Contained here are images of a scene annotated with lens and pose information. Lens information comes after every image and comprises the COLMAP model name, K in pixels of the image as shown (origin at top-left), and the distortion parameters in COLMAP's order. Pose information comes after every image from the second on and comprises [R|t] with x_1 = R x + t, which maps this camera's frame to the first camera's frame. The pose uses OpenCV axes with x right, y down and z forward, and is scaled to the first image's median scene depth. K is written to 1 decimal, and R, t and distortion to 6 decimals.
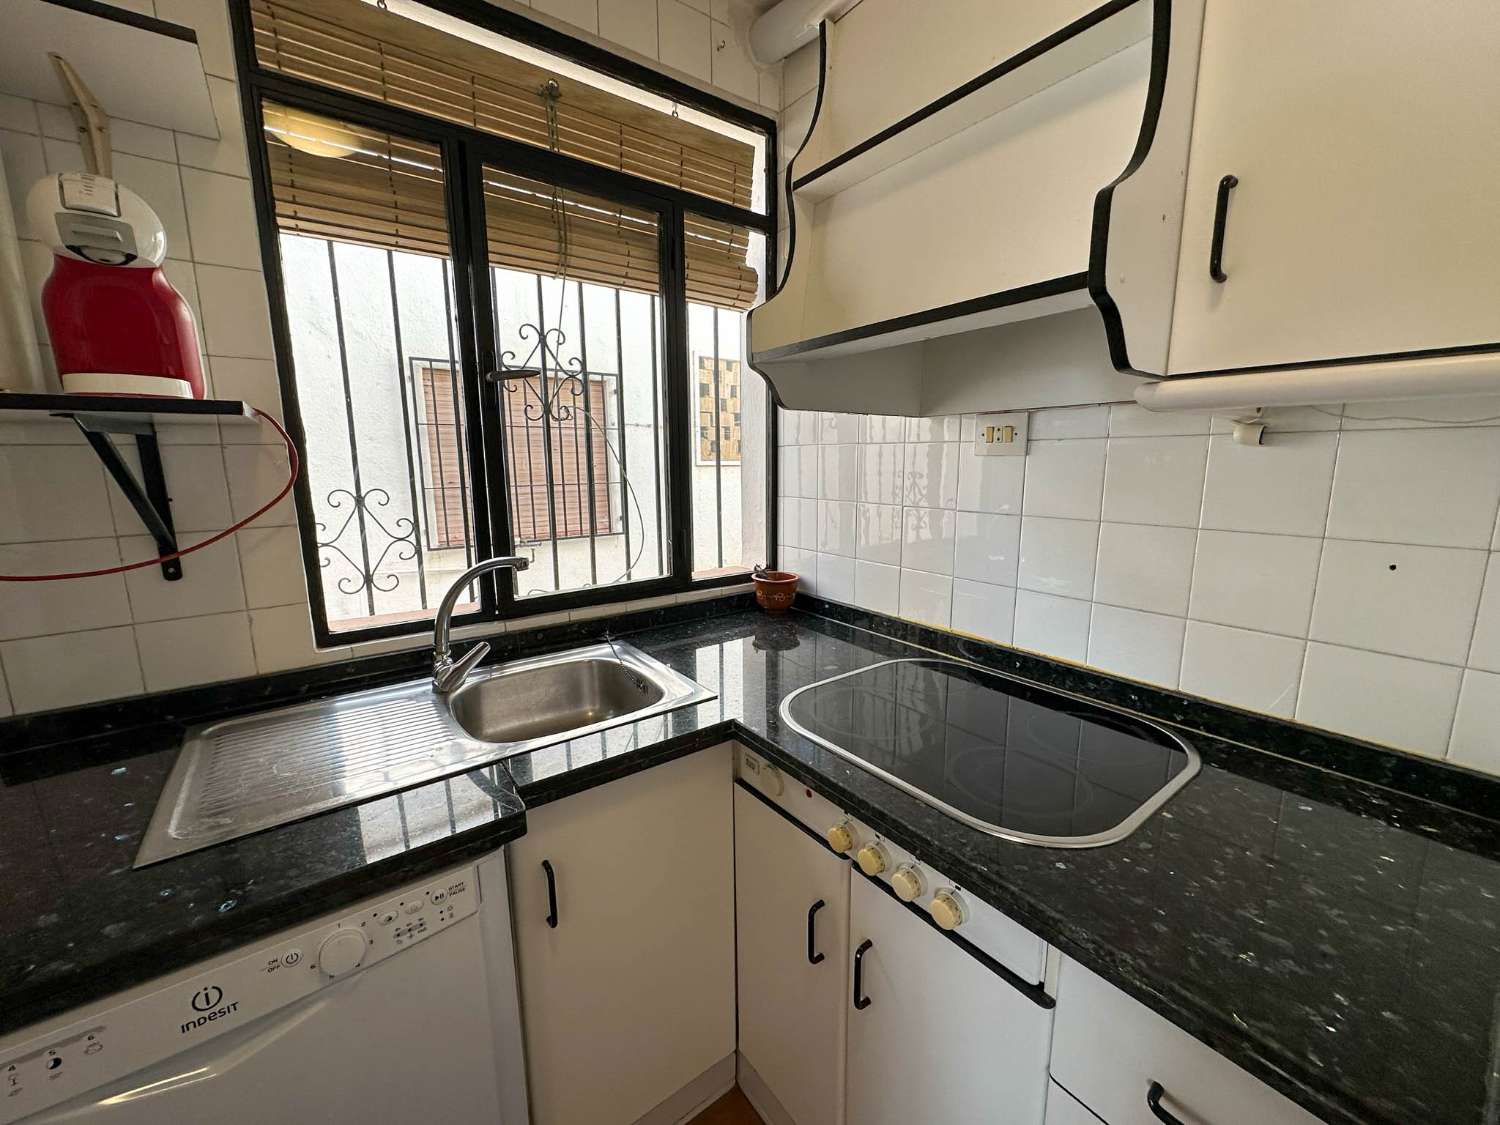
lens RADIAL K [[602.6, 0, 745.9], [0, 602.6, 560.0], [0, 0, 1]] dist [-0.007496, 0.000653]
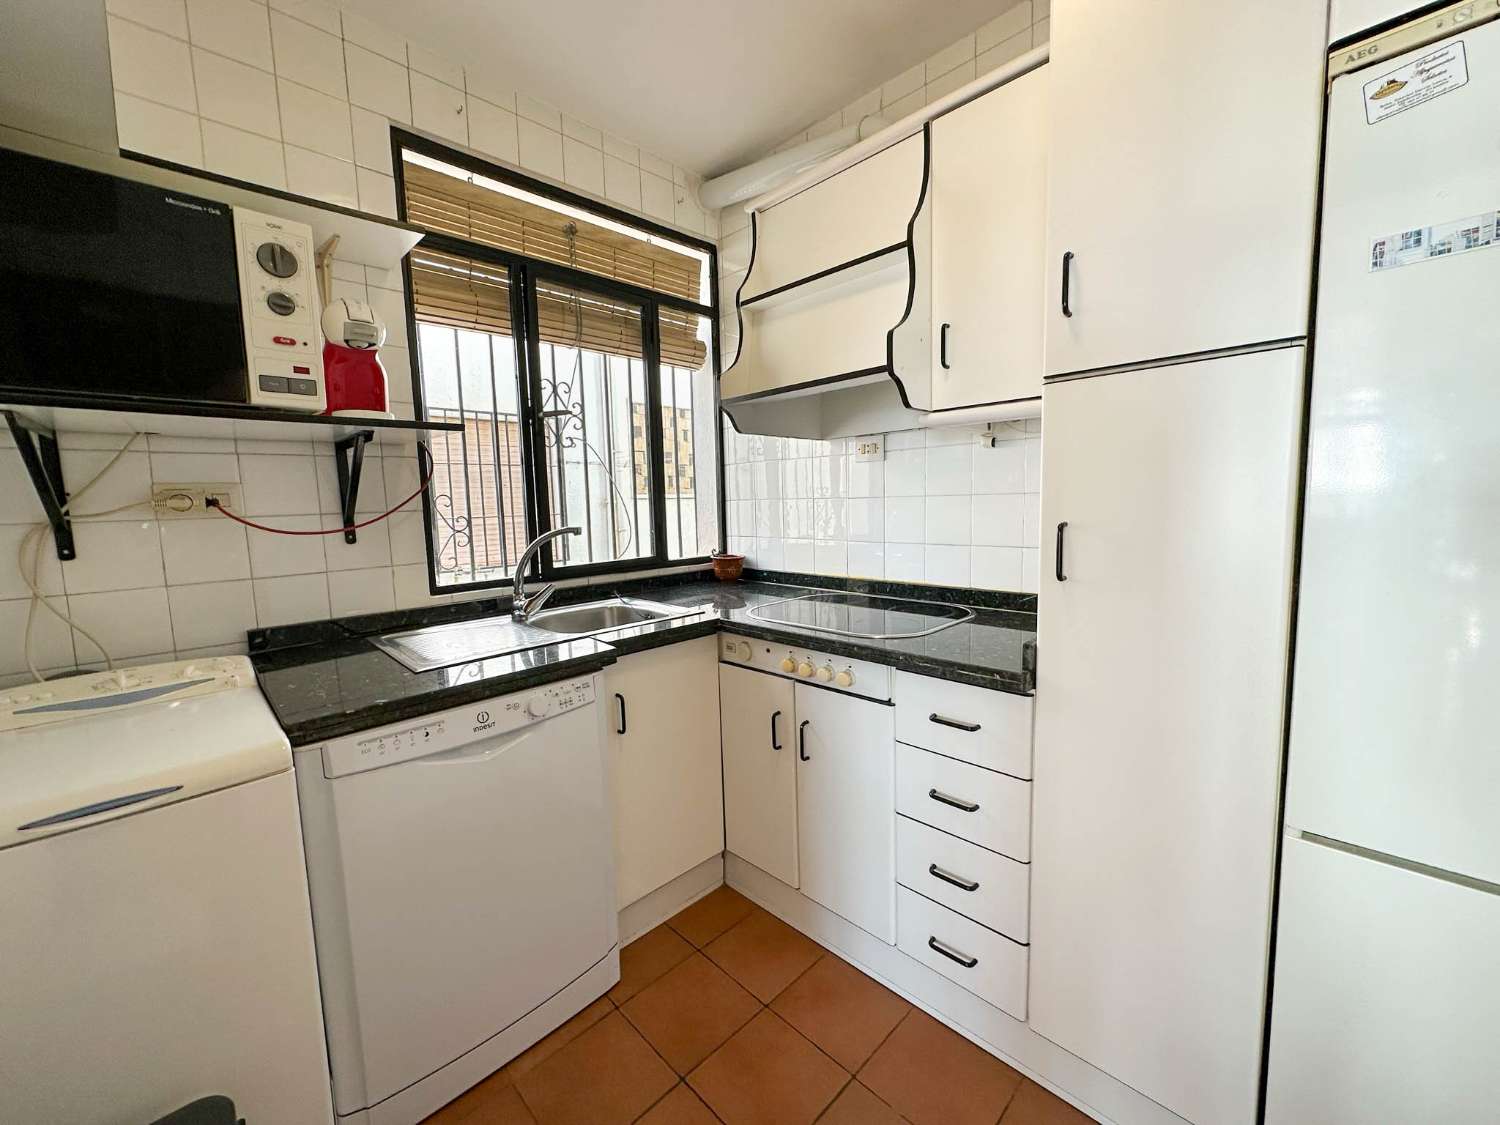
lens RADIAL K [[602.6, 0, 748.4], [0, 602.6, 558.8], [0, 0, 1]] dist [-0.007496, 0.000653]
pose [[0.989376, -0.034751, 0.141168, -0.140220], [0.044879, 0.996592, -0.069206, 0.184686], [-0.138282, 0.074806, 0.987564, -0.538375]]
